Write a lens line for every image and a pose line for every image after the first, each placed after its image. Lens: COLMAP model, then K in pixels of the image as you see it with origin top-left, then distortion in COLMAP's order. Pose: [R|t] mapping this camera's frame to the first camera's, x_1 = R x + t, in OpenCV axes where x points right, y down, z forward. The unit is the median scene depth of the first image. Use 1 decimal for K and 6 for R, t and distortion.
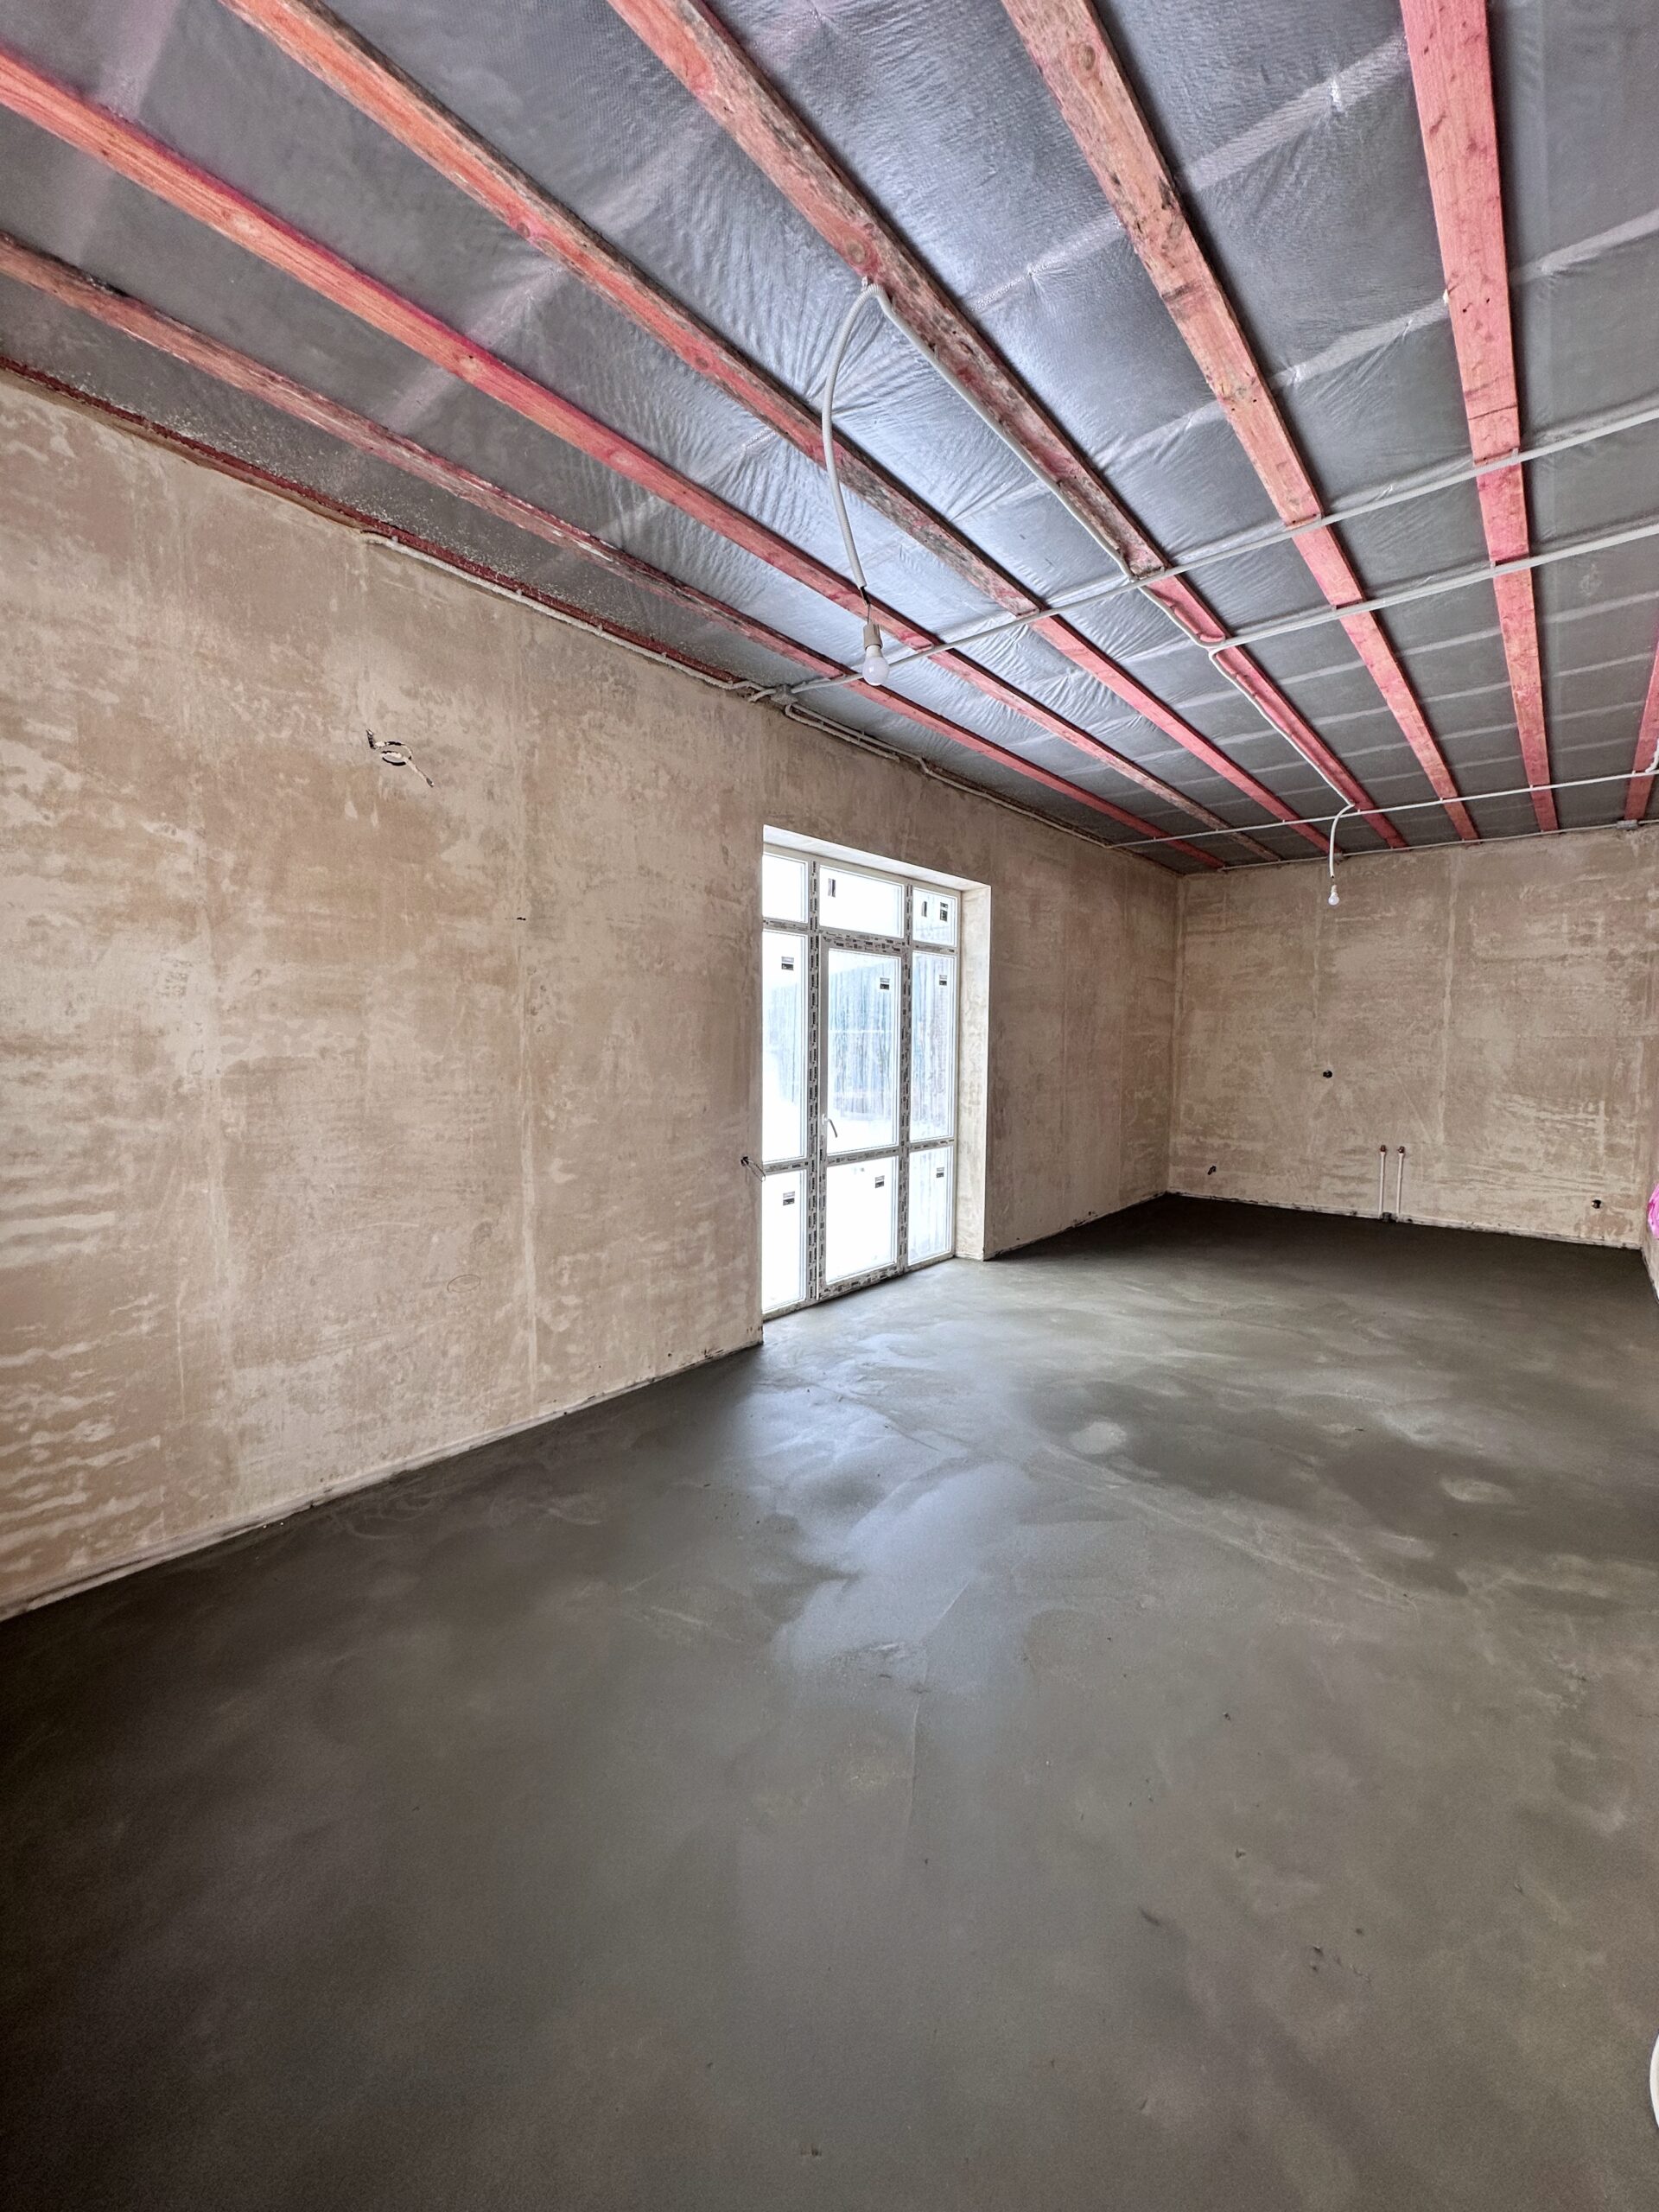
lens RADIAL K [[892.2, 0, 830.0], [0, 892.2, 1104.4], [0, 0, 1]] dist [-0.000641, 0.000045]
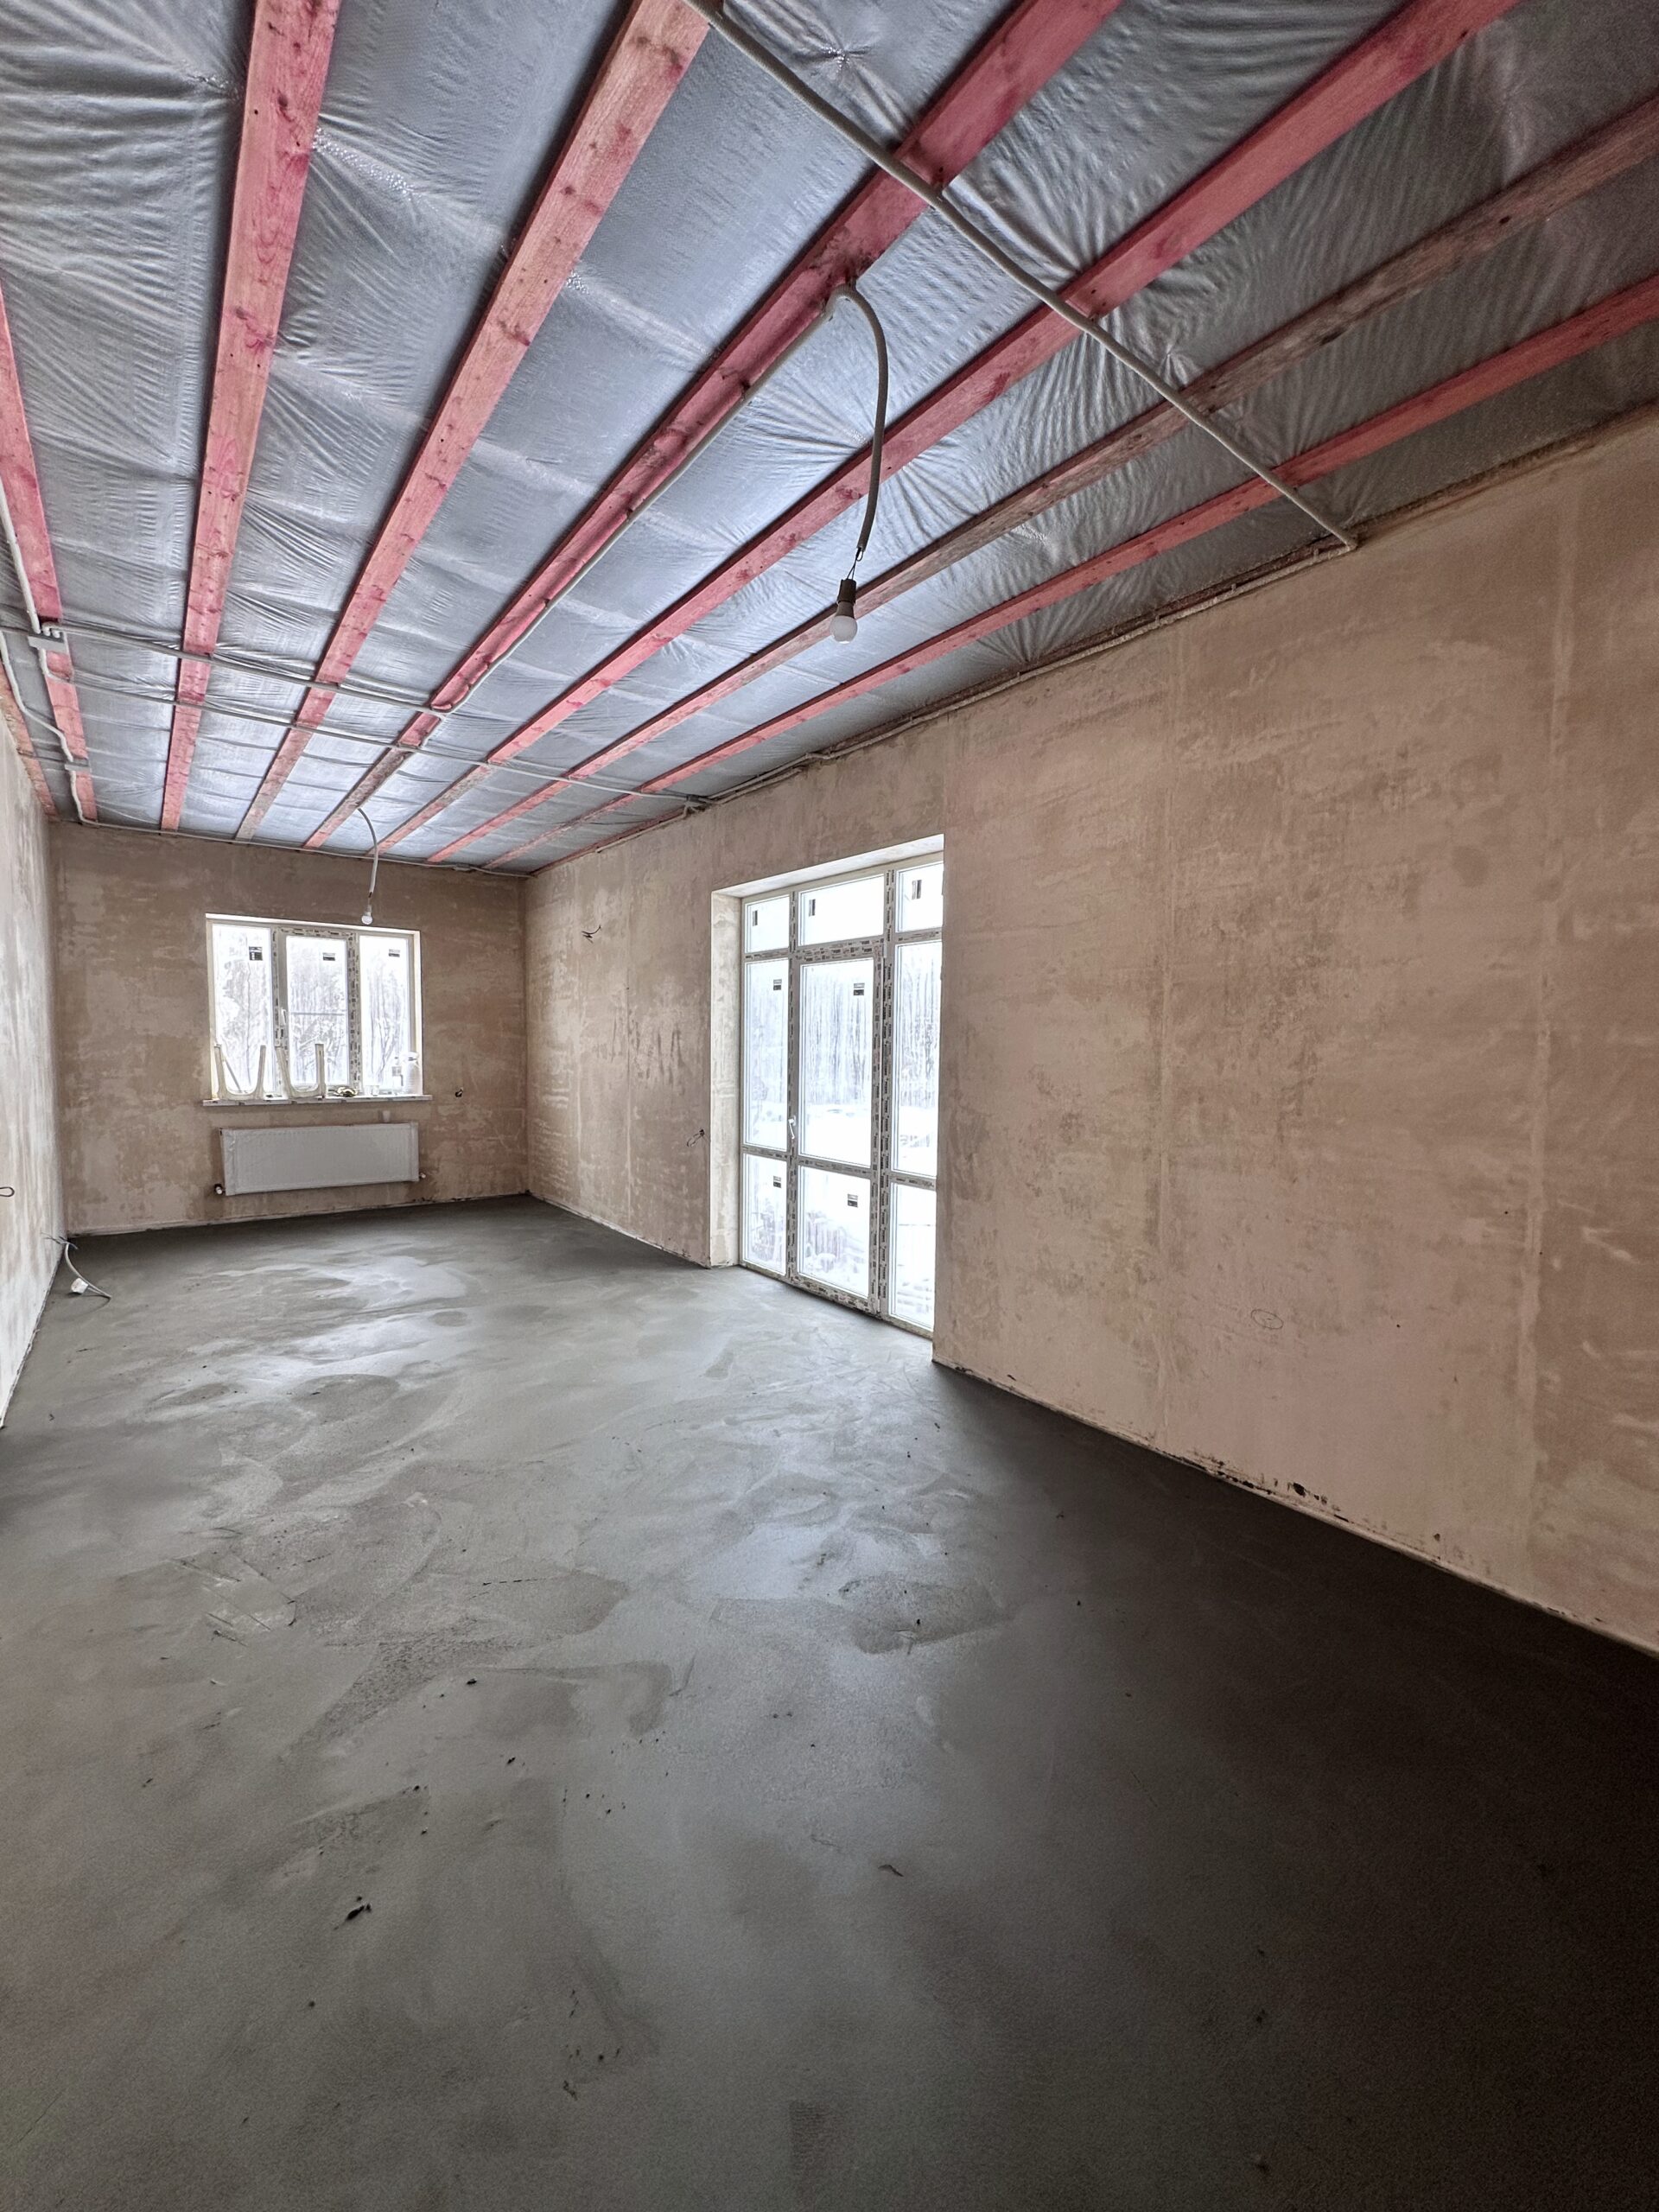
lens RADIAL K [[892.2, 0, 831.3], [0, 892.2, 1111.7], [0, 0, 1]] dist [-0.000641, 0.000045]
pose [[-0.217471, 0.059048, -0.974279, 1.030578], [-0.089953, 0.992708, 0.080244, -0.084373], [0.971913, 0.105090, -0.210574, 1.239946]]
